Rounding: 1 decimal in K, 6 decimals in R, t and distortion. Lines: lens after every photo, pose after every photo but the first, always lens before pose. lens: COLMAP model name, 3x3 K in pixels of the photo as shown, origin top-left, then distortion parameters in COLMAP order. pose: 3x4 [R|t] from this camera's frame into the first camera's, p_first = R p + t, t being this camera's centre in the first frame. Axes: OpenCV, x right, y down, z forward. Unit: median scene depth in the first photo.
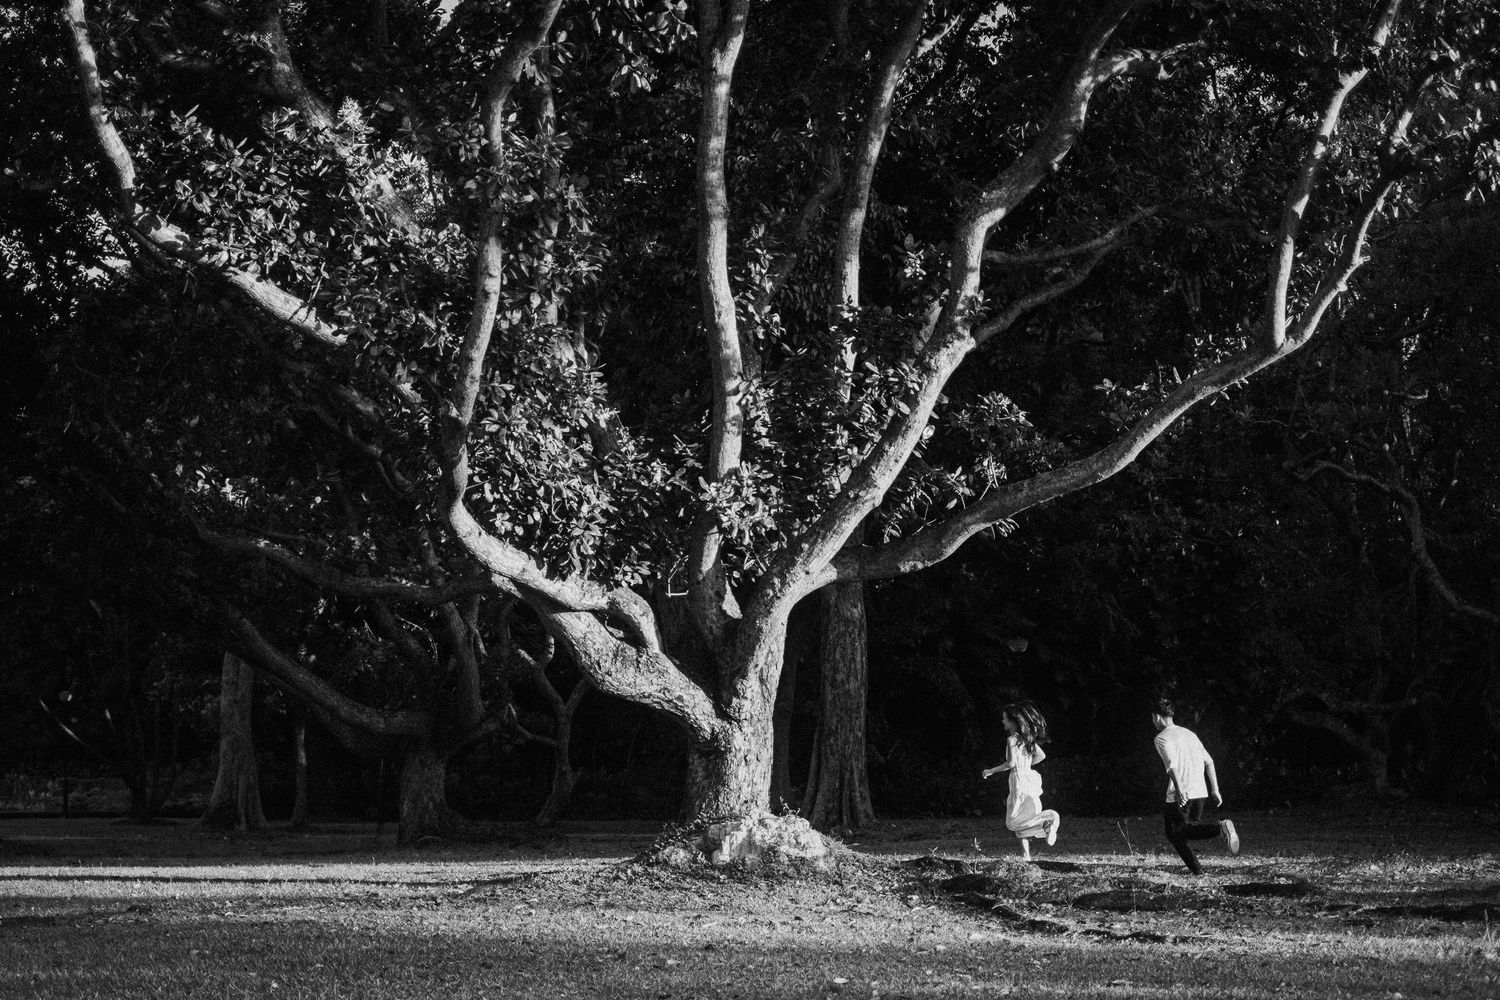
lens RADIAL K [[2360.6, 0, 754.6], [0, 2360.6, 506.3], [0, 0, 1]] dist [-0.010176, 0.000000]
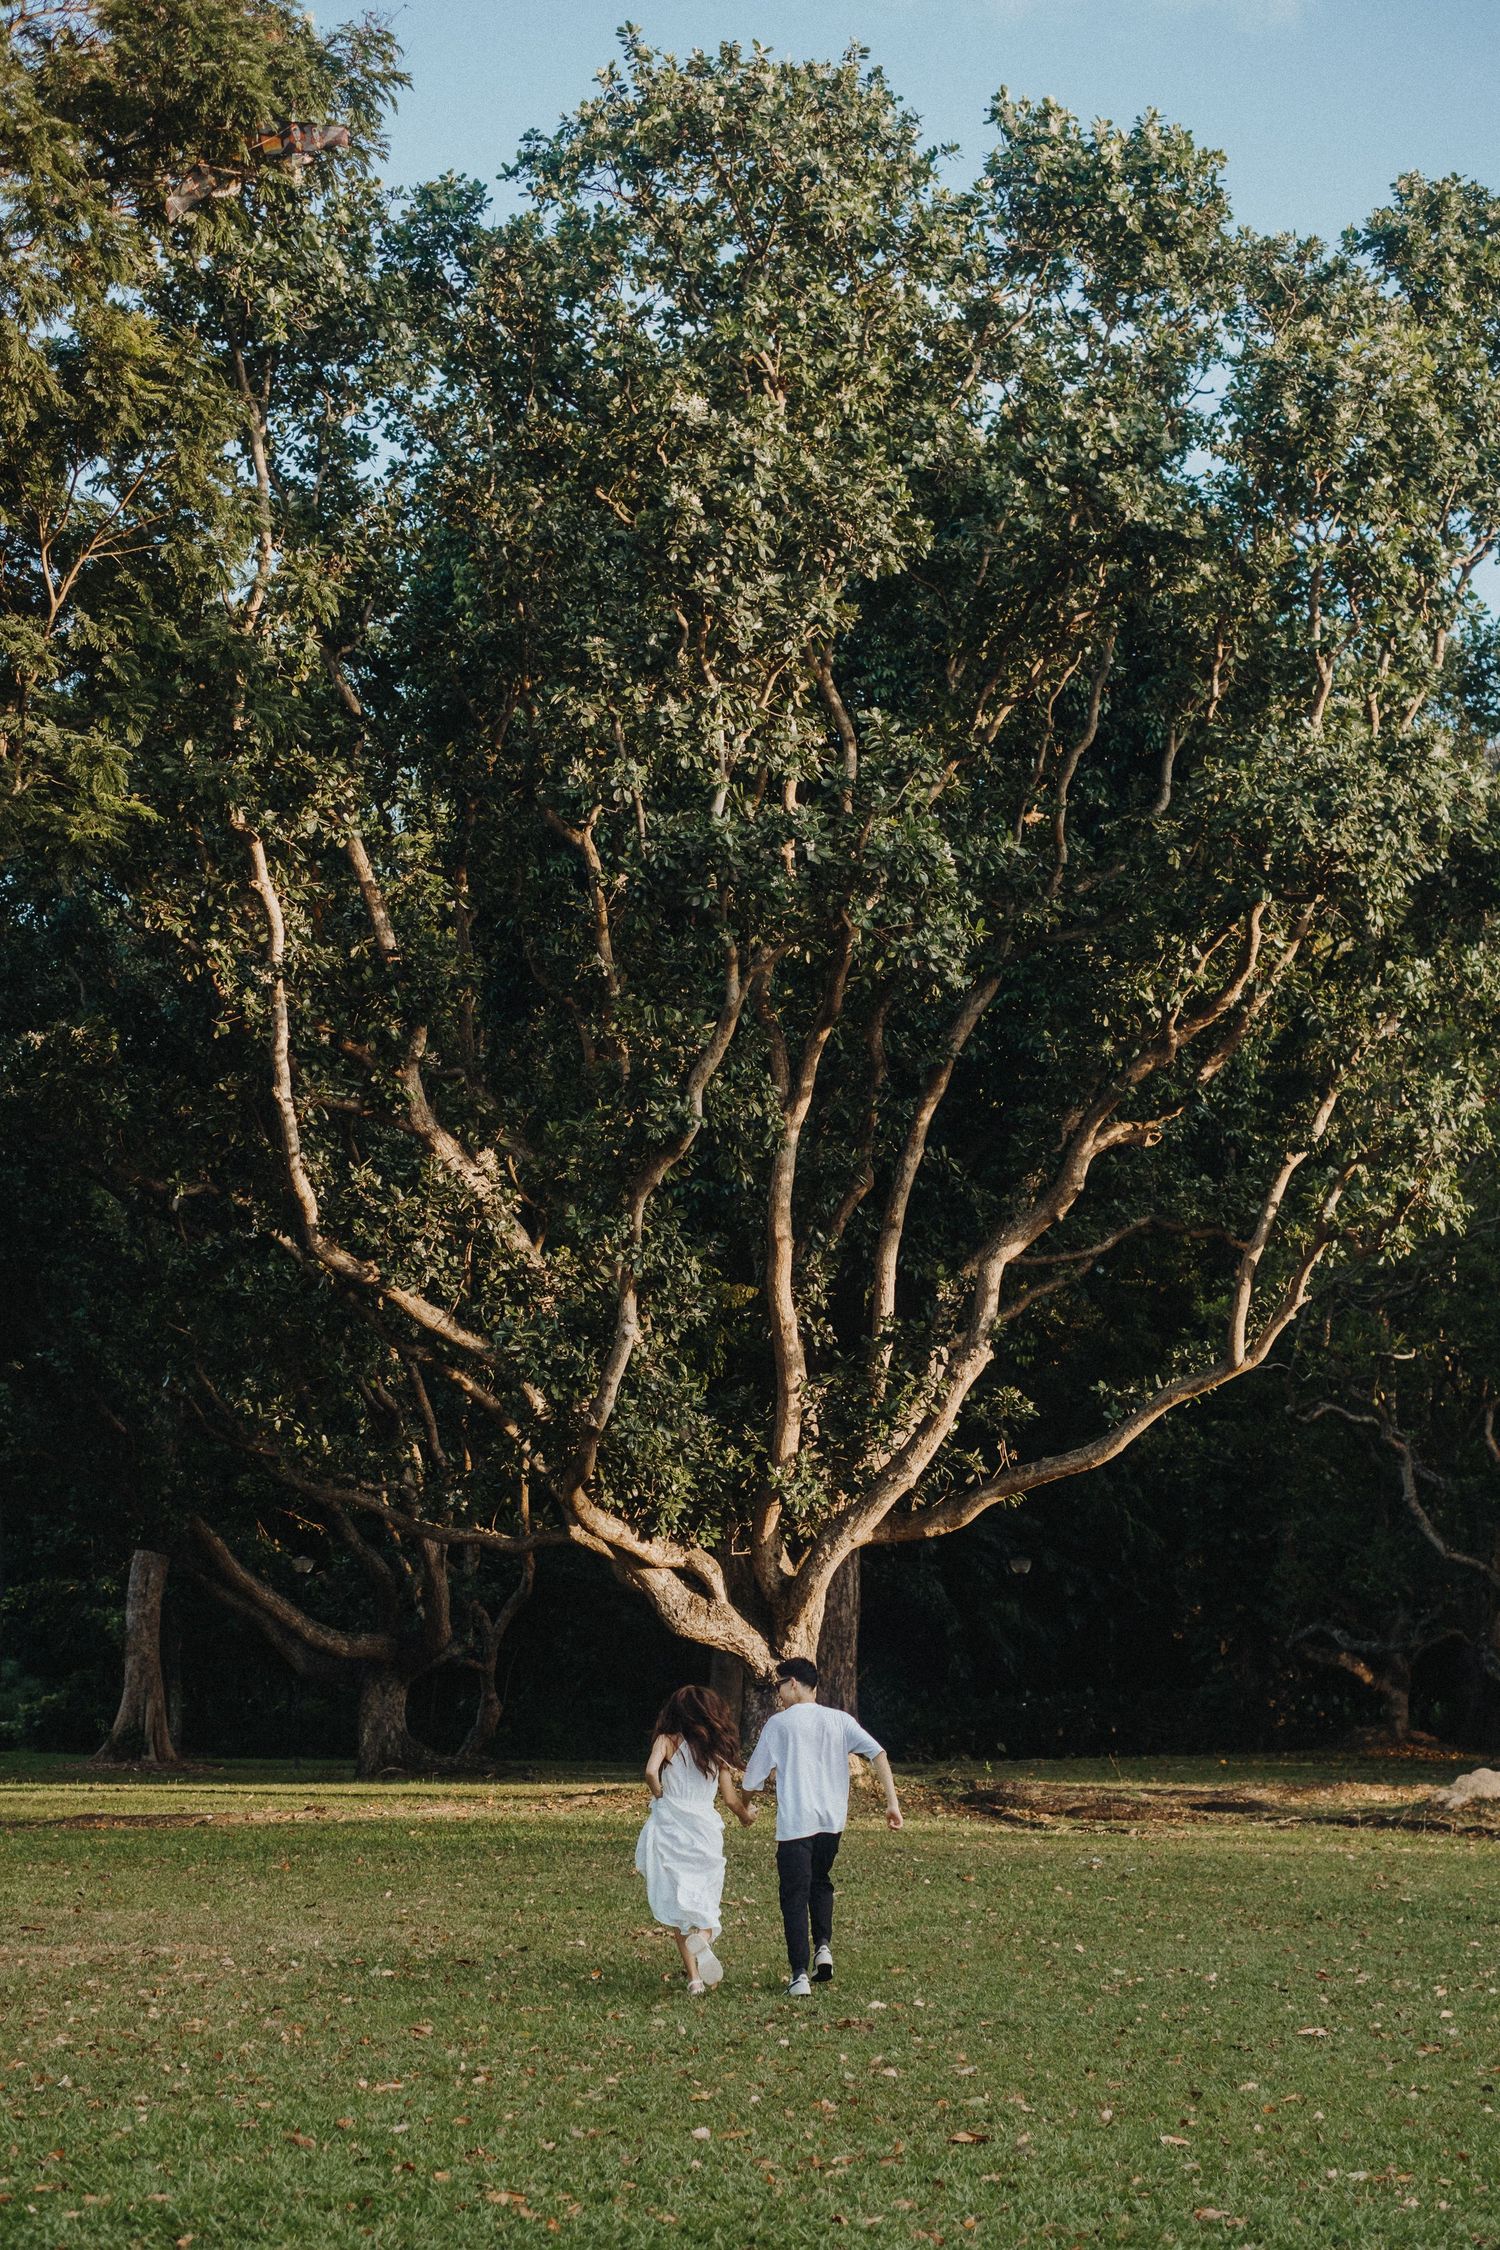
lens RADIAL K [[3541.0, 0, 728.6], [0, 3541.0, 1197.1], [0, 0, 1]] dist [-0.010176, 0.000000]
pose [[0.999418, 0.018106, 0.028897, -0.097666], [-0.017229, 0.999393, -0.030292, -0.092380], [-0.029428, 0.029776, 0.999123, -0.826764]]
